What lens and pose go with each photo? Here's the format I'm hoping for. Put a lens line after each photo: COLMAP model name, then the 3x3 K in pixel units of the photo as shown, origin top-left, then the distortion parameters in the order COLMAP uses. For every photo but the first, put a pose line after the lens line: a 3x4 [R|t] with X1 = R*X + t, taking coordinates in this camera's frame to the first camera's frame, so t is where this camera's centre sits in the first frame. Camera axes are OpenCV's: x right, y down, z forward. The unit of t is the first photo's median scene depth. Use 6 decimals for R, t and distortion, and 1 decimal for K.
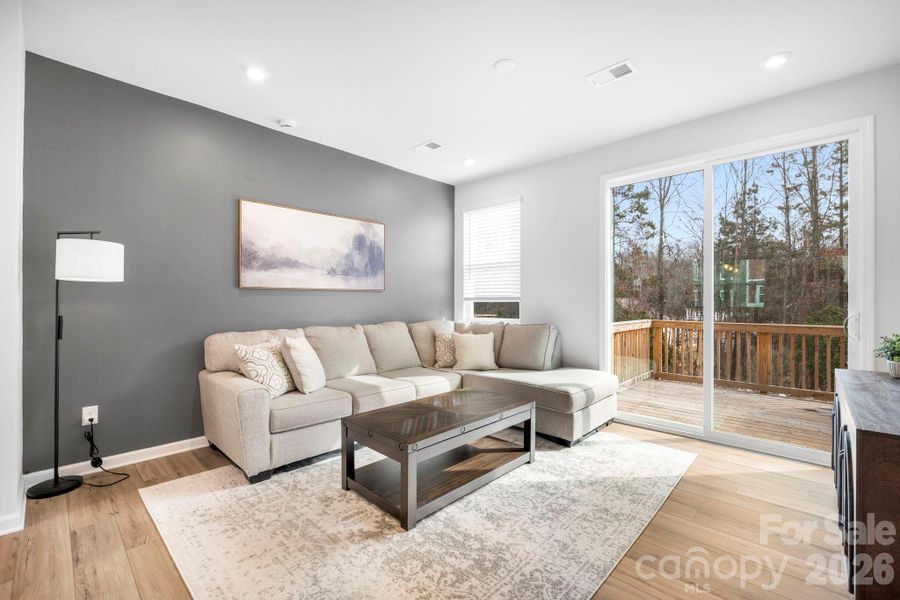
lens RADIAL K [[386.6, 0, 447.4], [0, 386.6, 300.4], [0, 0, 1]] dist [-0.001092, -0.000199]
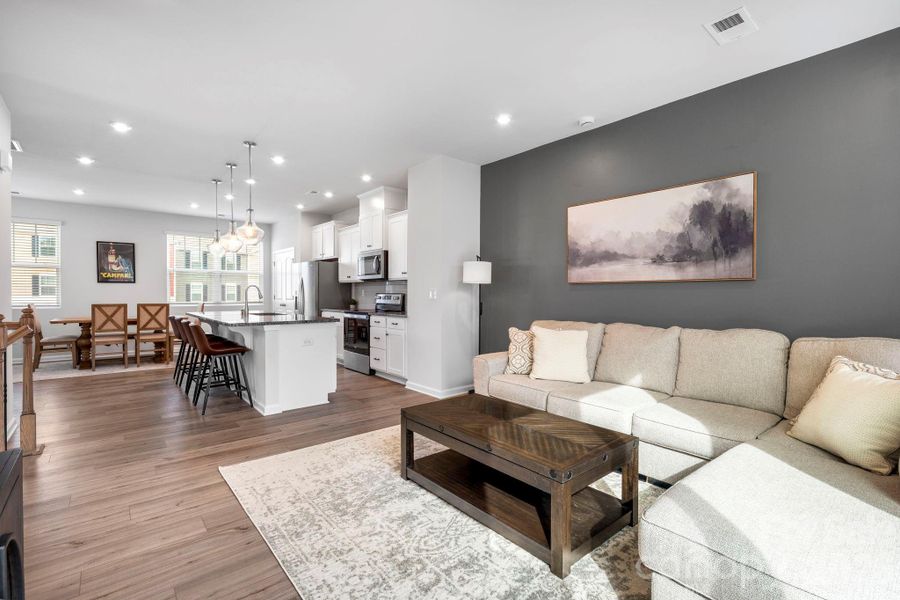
lens RADIAL K [[386.6, 0, 436.6], [0, 386.6, 298.8], [0, 0, 1]] dist [-0.001092, -0.000199]
pose [[-0.096176, 0.008242, -0.995330, 0.656644], [-0.001475, 0.999963, 0.008423, 0.003783], [0.995363, 0.002278, -0.096161, 0.716384]]
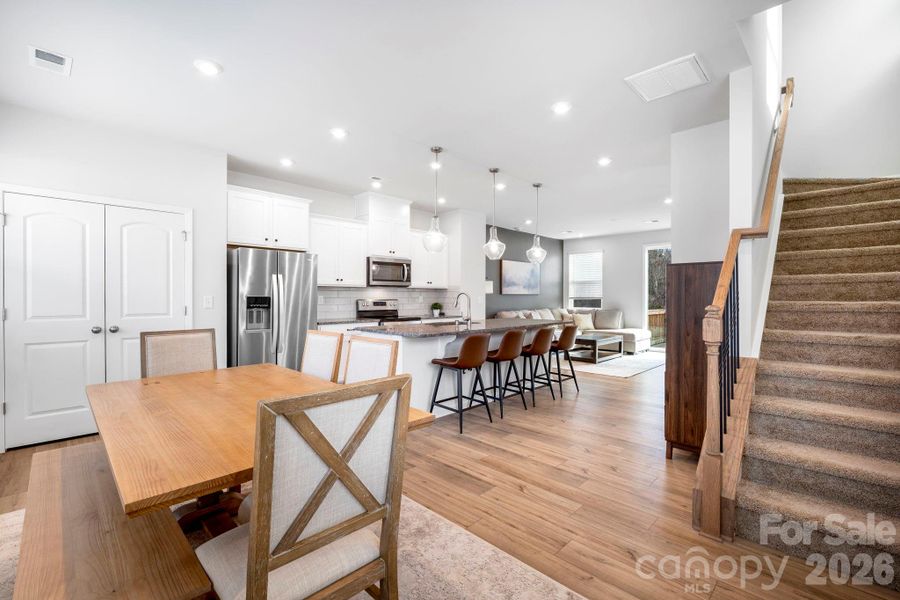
lens RADIAL K [[386.6, 0, 447.7], [0, 386.6, 299.1], [0, 0, 1]] dist [-0.001092, -0.000199]
pose [[0.999592, -0.003837, -0.028300, -0.835839], [0.004000, 0.999976, 0.005715, -0.018334], [0.028278, -0.005826, 0.999583, -1.591992]]
